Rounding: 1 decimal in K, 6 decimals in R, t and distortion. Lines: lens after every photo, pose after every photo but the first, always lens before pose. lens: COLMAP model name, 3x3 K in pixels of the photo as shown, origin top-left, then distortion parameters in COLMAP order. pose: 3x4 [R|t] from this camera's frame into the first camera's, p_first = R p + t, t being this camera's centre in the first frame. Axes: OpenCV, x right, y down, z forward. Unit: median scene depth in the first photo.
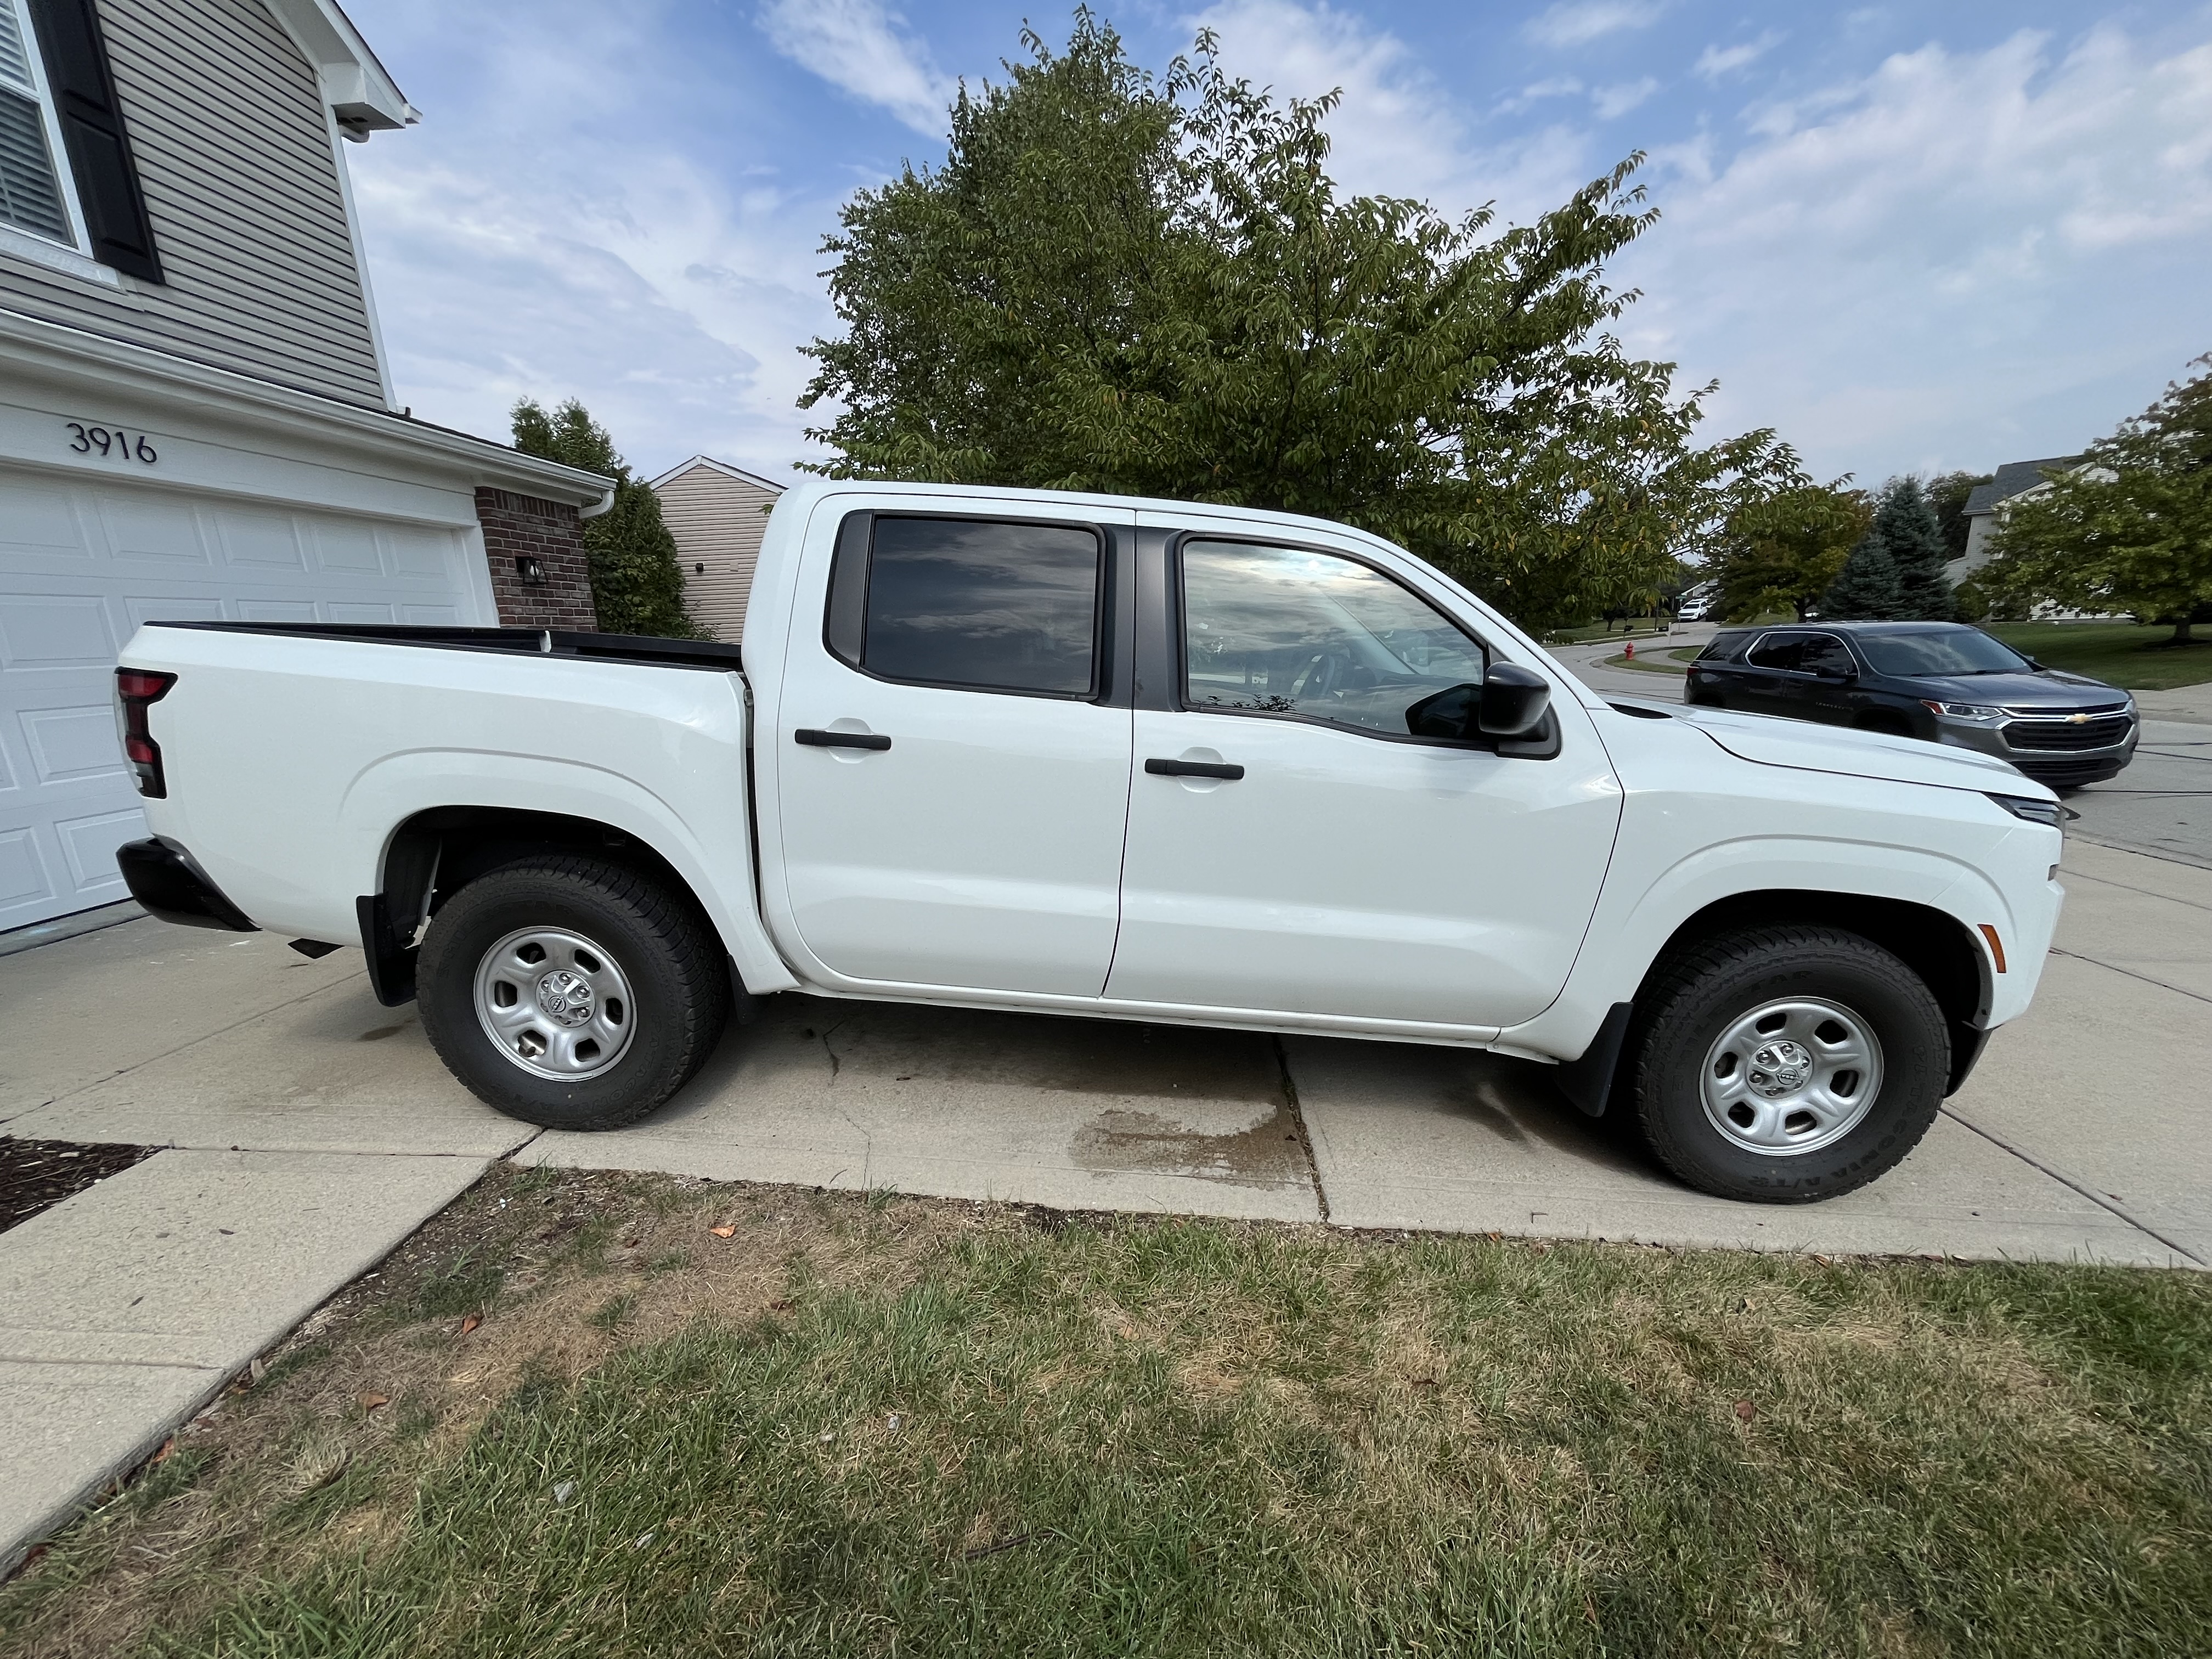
lens RADIAL K [[894.6, 0, 1116.7], [0, 894.6, 836.4], [0, 0, 1]] dist [-0.003683, -0.000543]
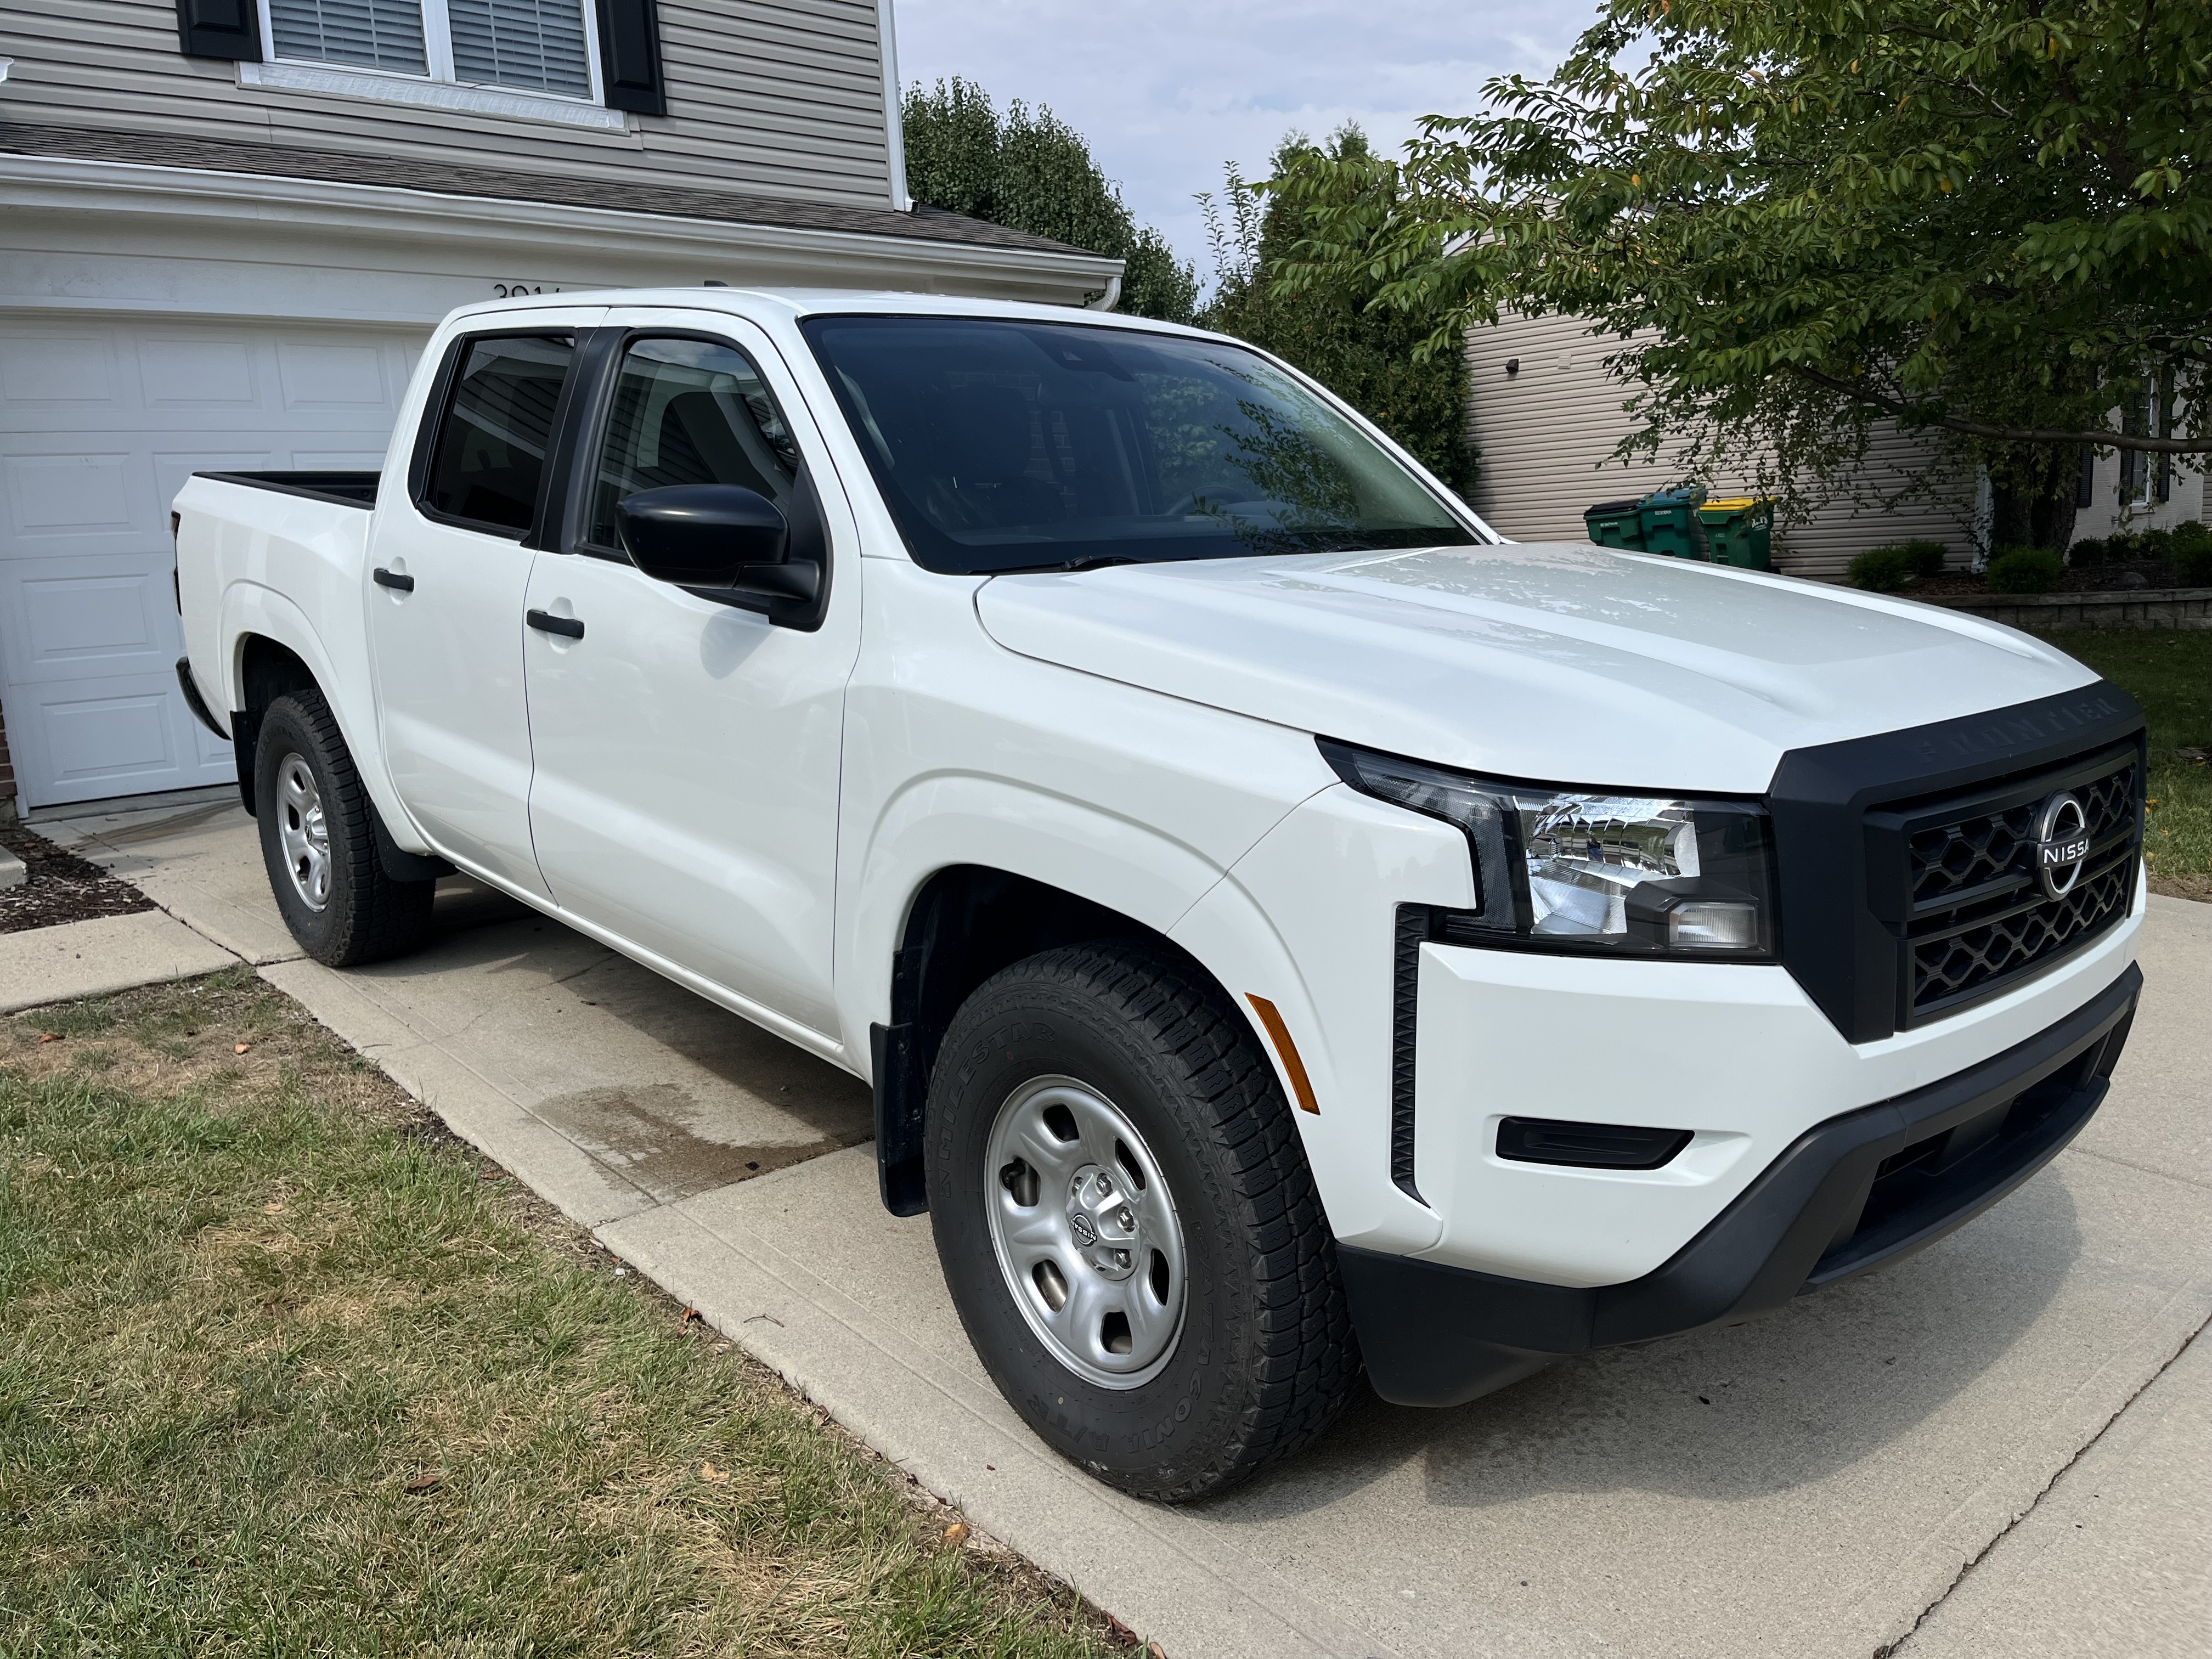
lens RADIAL K [[1669.3, 0, 1106.0], [0, 1669.3, 829.5], [0, 0, 1]] dist [0.072200, -0.120622]
pose [[0.703577, 0.121467, -0.700161, 1.345204], [-0.133256, 0.990357, 0.037905, -0.013695], [0.698014, 0.066632, 0.712978, 0.242850]]
